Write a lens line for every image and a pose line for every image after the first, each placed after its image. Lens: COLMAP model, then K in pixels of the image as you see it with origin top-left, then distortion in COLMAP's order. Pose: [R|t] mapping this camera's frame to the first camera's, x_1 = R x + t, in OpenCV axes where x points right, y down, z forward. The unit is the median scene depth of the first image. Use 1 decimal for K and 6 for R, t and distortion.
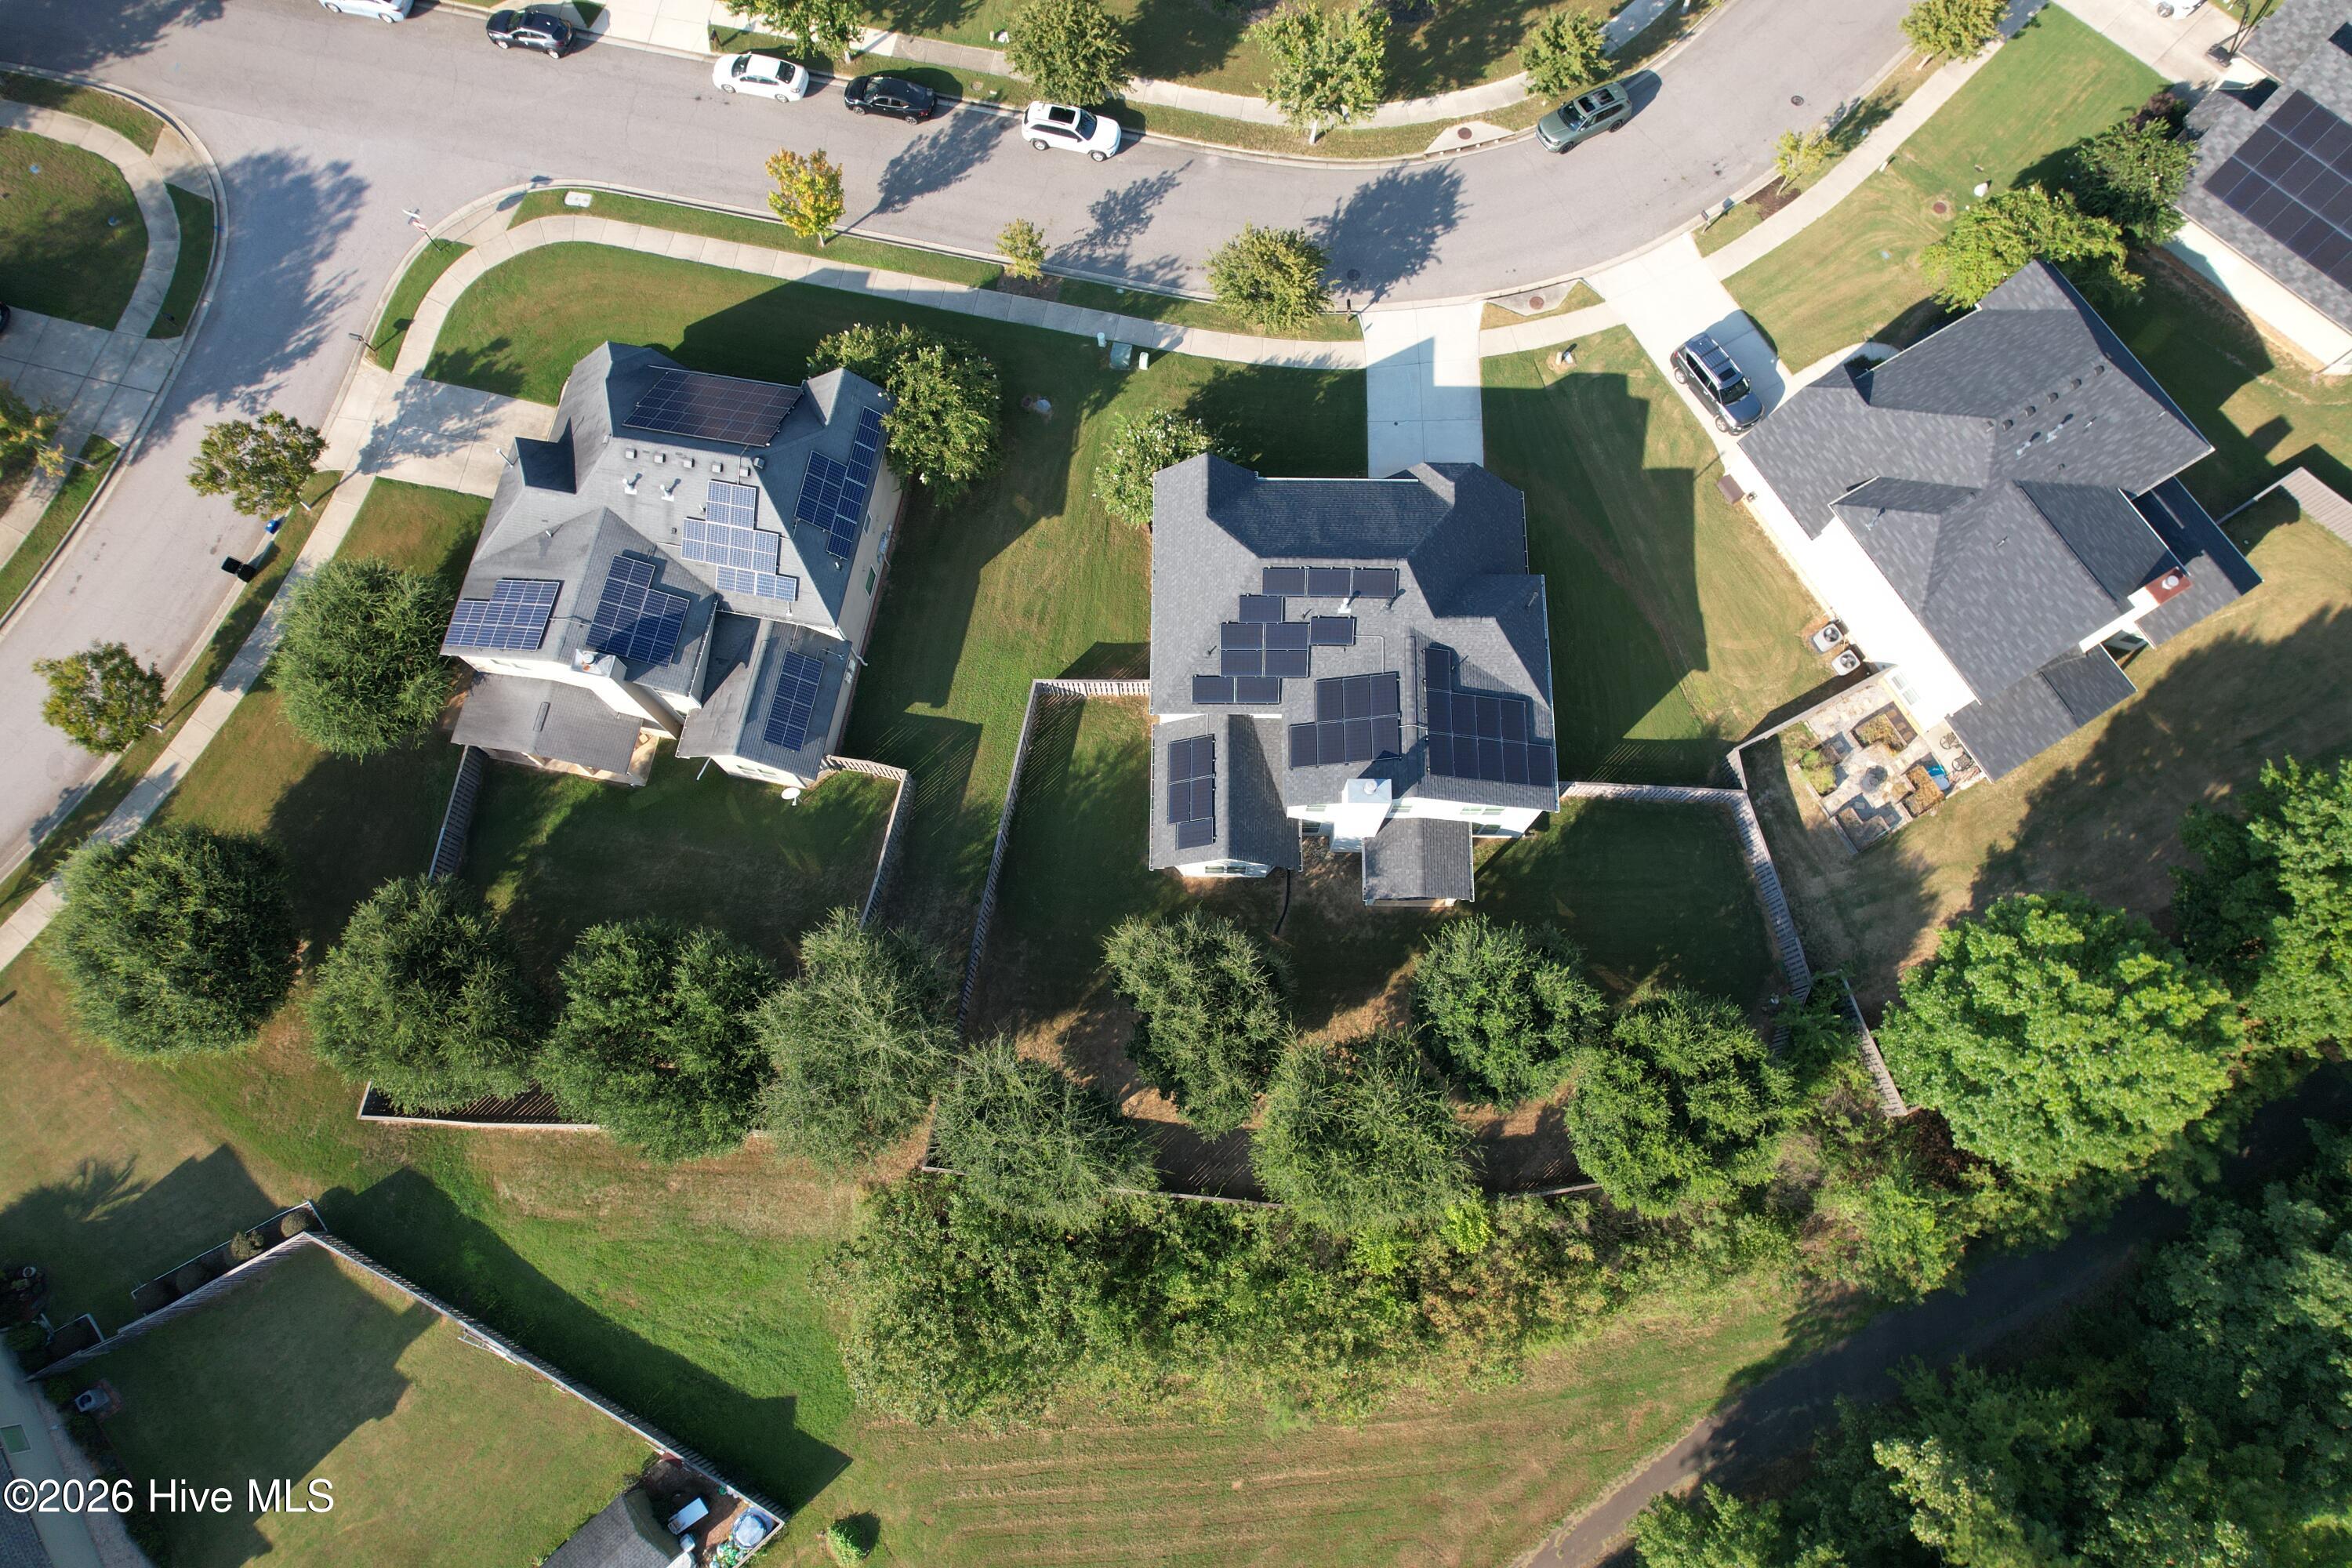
lens RADIAL K [[1506.8, 0, 1182.9], [0, 1506.8, 785.3], [0, 0, 1]] dist [-0.080307, 0.081945]
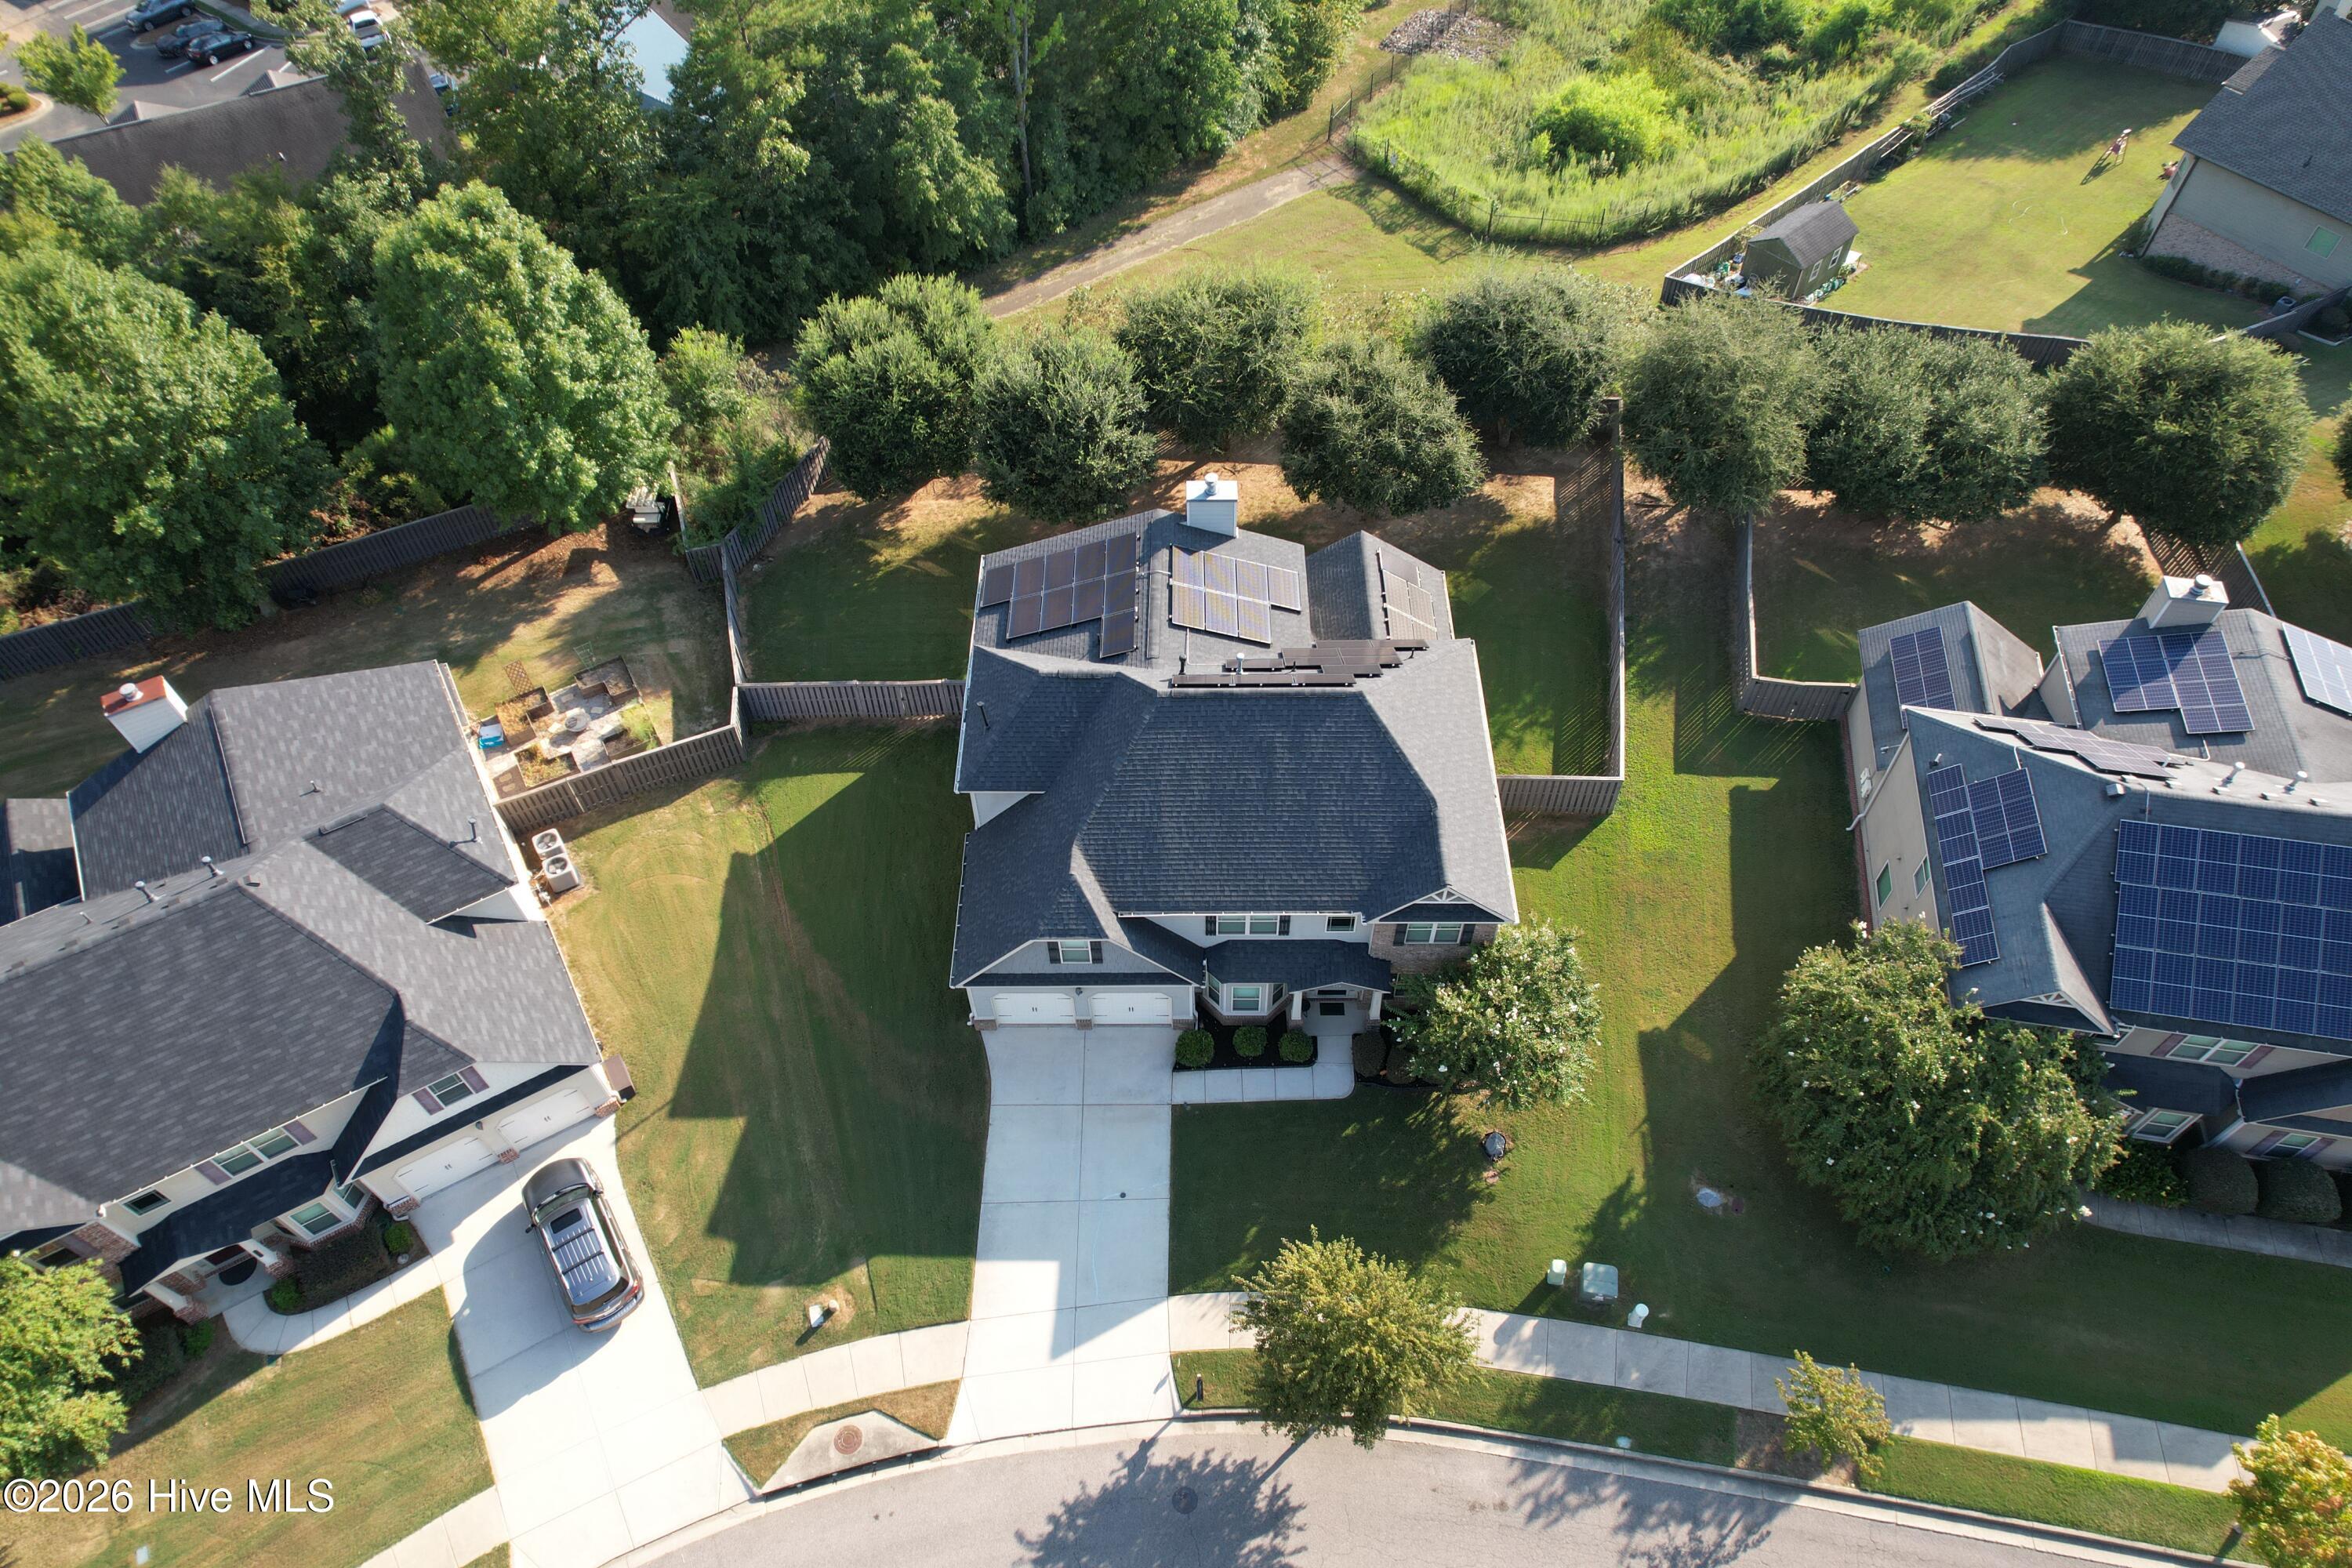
lens RADIAL K [[1498.9, 0, 1181.2], [0, 1498.9, 789.1], [0, 0, 1]] dist [-0.063714, 0.049746]
pose [[-0.999679, 0.019940, 0.015653, 0.115436], [0.000848, -0.590824, 0.806800, -0.690661], [0.025336, 0.806554, 0.590617, 0.553162]]
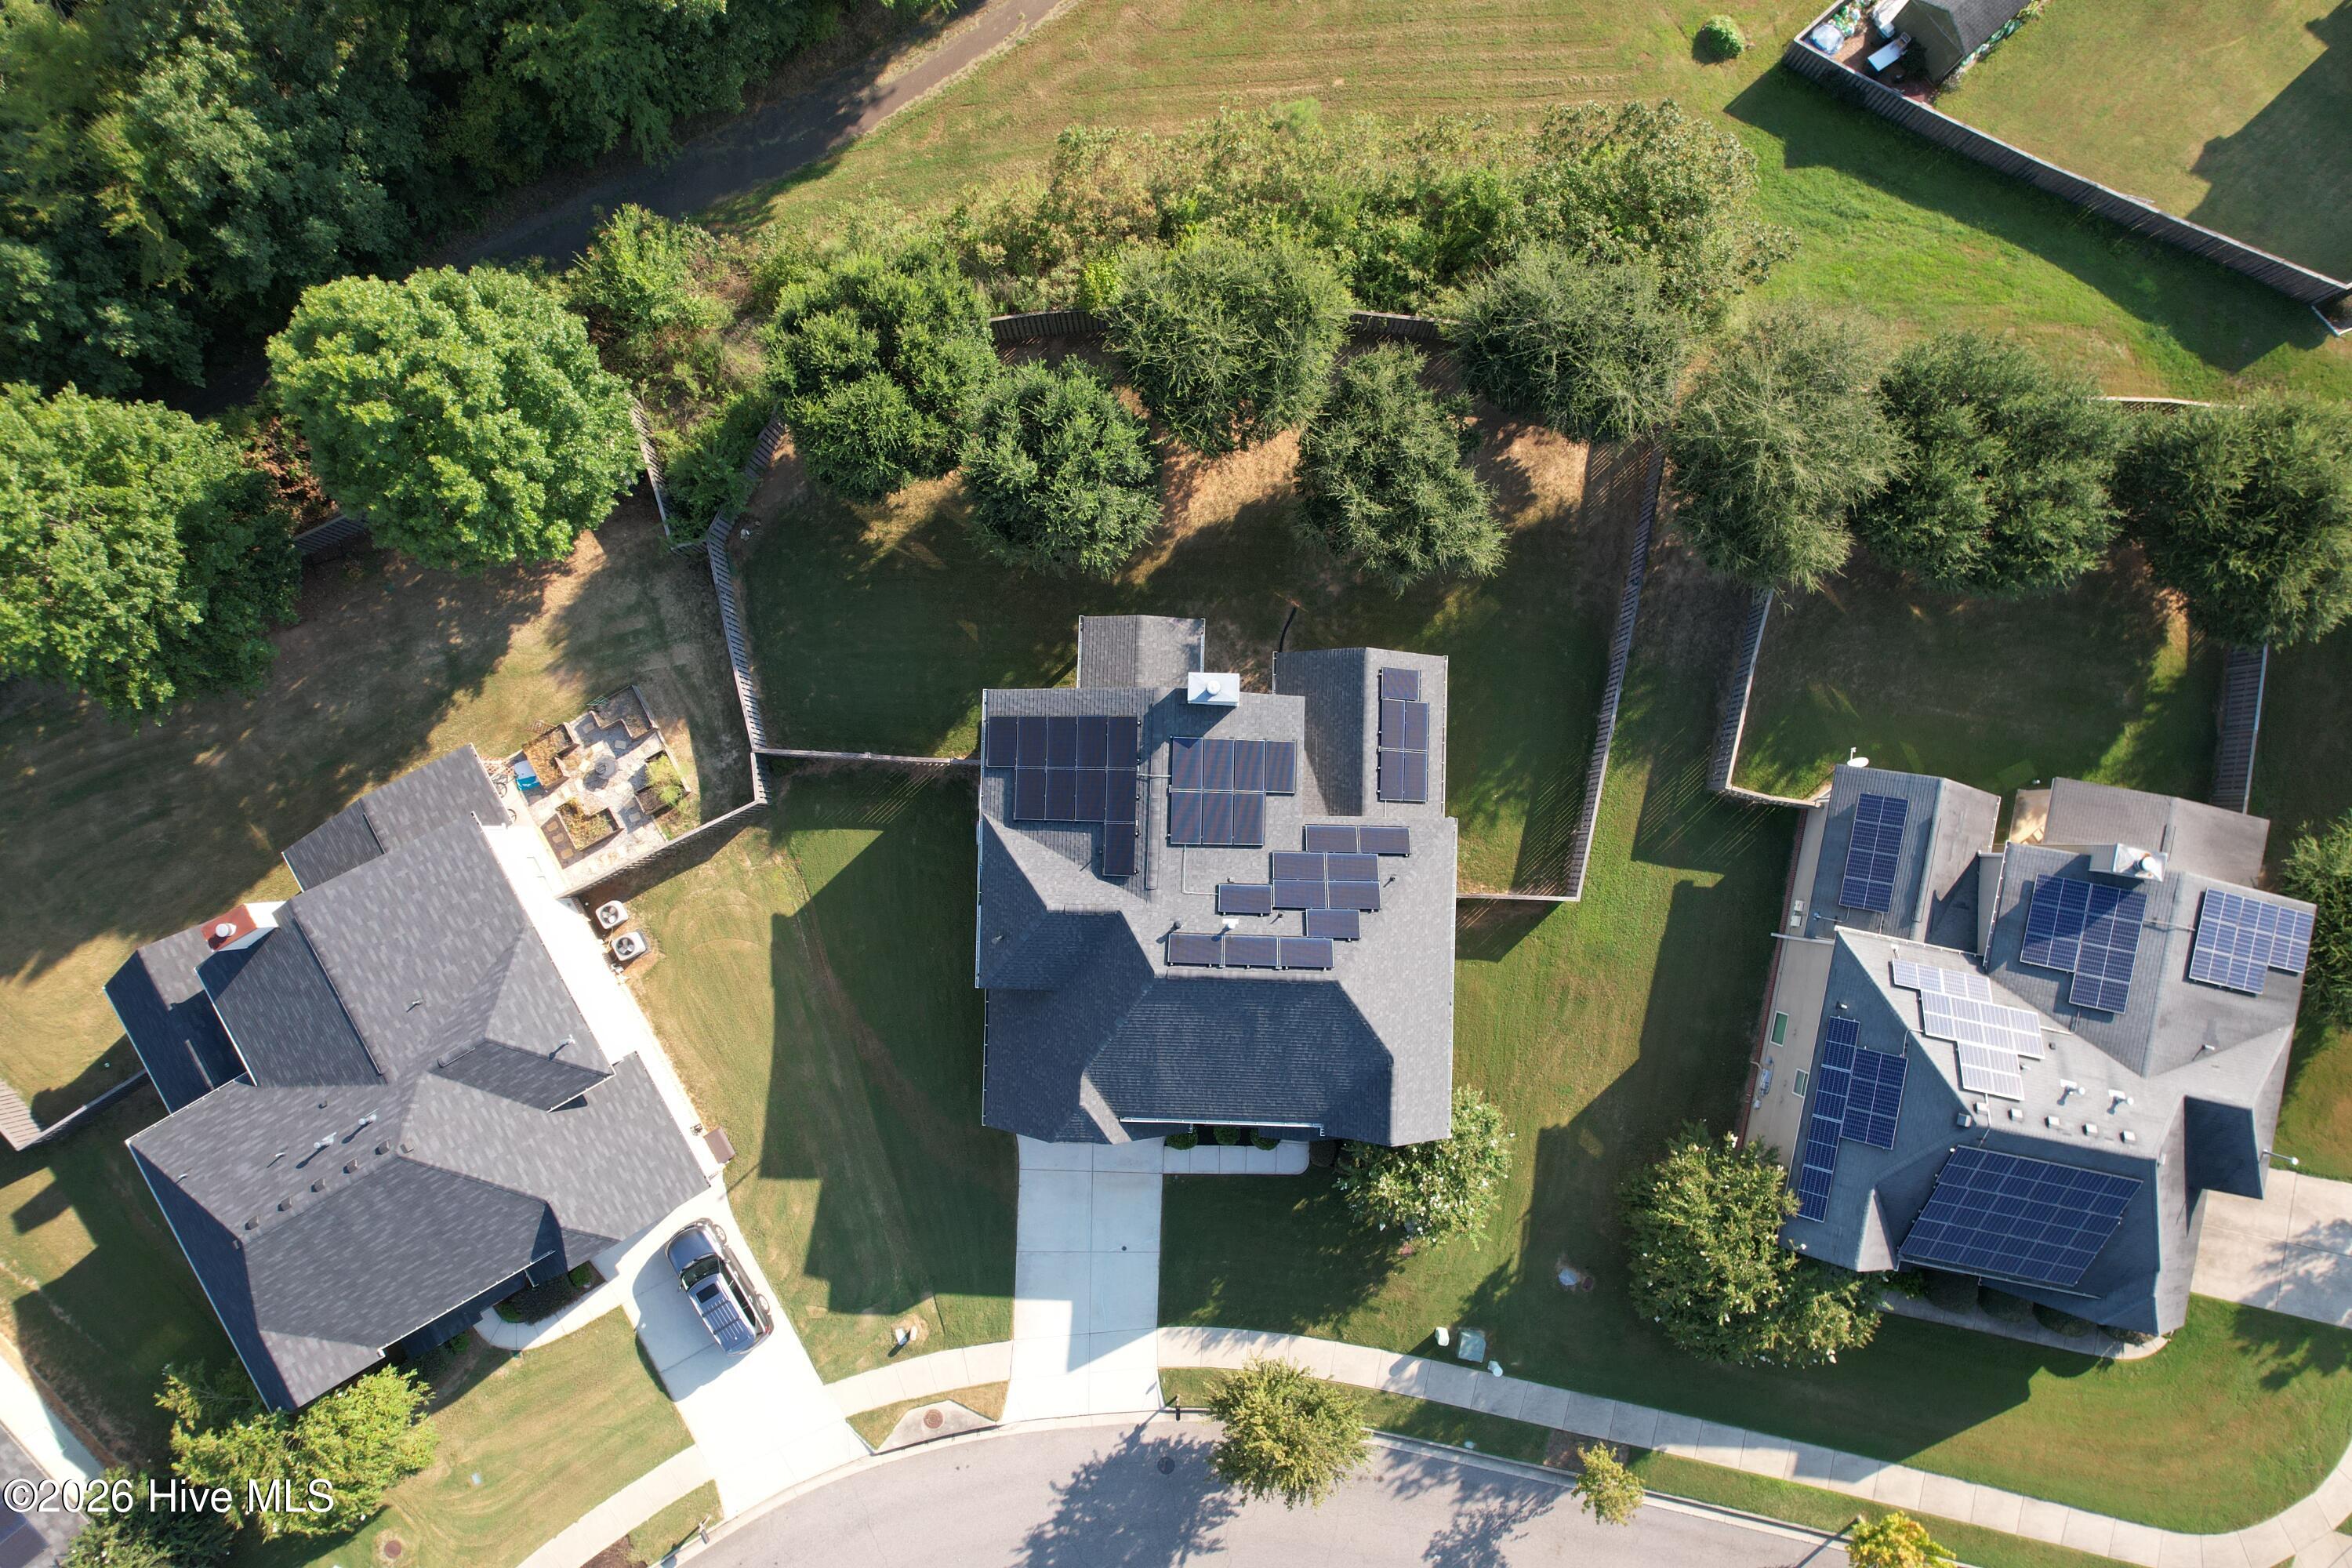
lens RADIAL K [[1506.8, 0, 1182.9], [0, 1506.8, 785.3], [0, 0, 1]] dist [-0.080307, 0.081945]
pose [[-0.999751, -0.015444, 0.016118, 0.111026], [0.019620, -0.952311, 0.304499, -0.270759], [0.010647, 0.304739, 0.952376, 0.177522]]
